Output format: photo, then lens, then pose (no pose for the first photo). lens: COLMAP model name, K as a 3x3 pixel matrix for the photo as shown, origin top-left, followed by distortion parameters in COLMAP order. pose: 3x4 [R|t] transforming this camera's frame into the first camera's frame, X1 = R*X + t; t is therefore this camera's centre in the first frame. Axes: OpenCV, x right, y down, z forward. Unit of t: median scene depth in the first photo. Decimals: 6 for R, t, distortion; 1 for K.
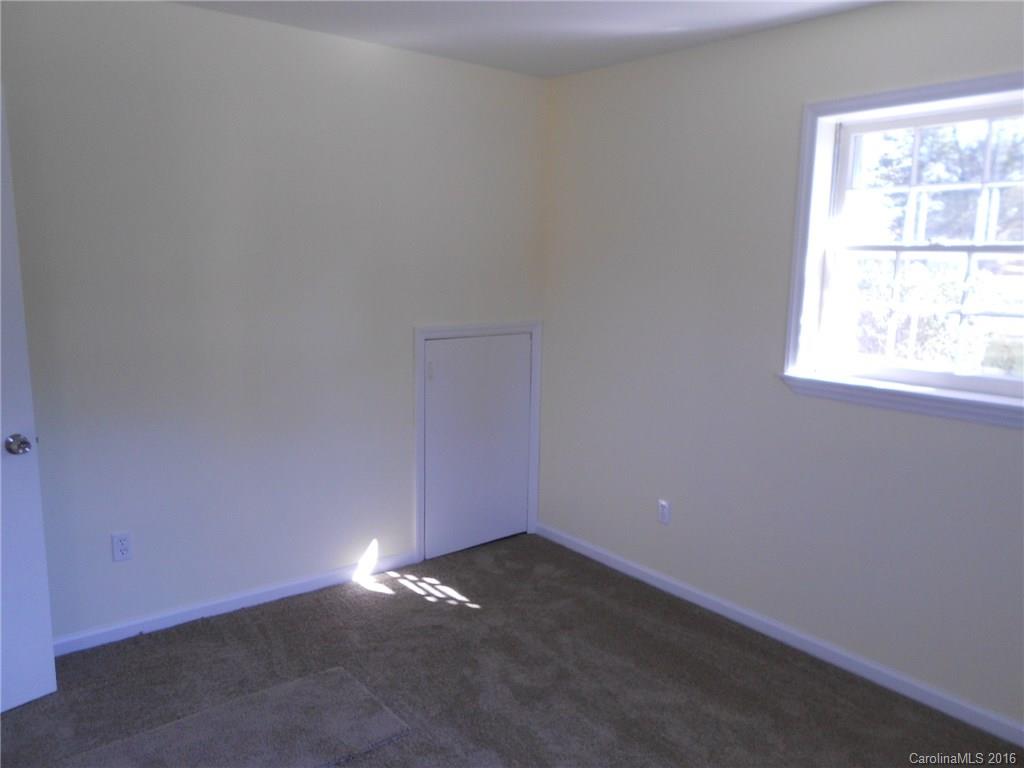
lens RADIAL K [[794.1, 0, 512.9], [0, 794.1, 396.3], [0, 0, 1]] dist [0.003557, 0.005496]
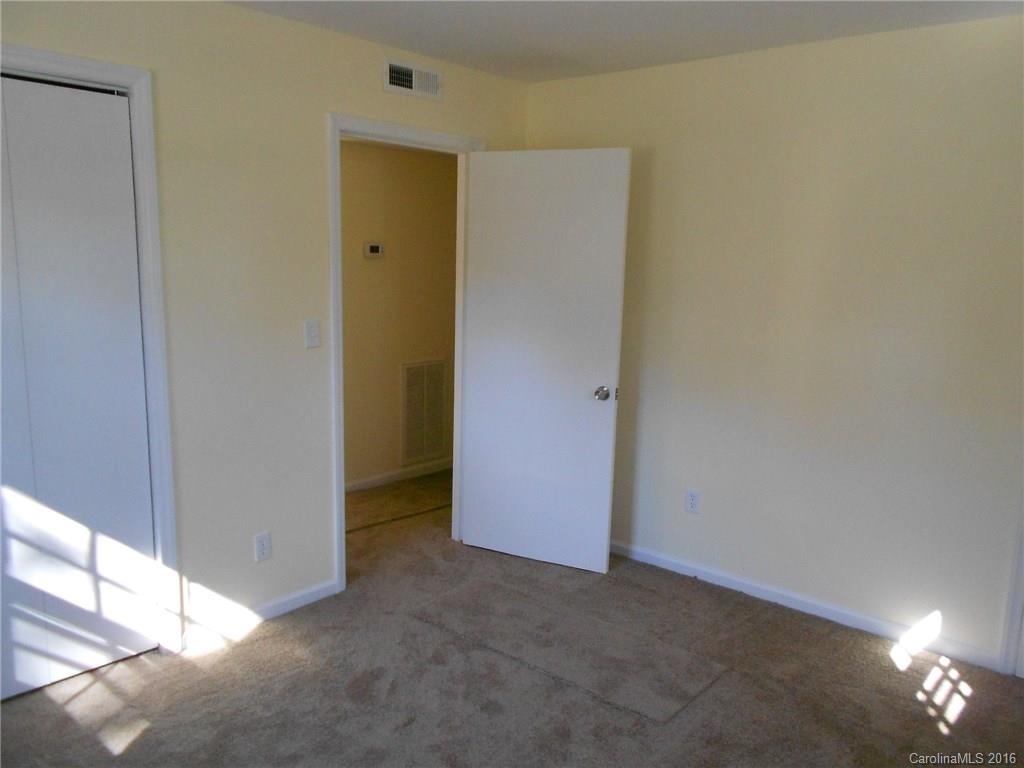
lens RADIAL K [[794.1, 0, 512.9], [0, 794.1, 396.3], [0, 0, 1]] dist [0.003557, 0.005496]
pose [[0.172807, 0.147969, -0.973778, 0.554381], [-0.190121, 0.975069, 0.114427, -0.051892], [0.966432, 0.165362, 0.196631, 0.390306]]
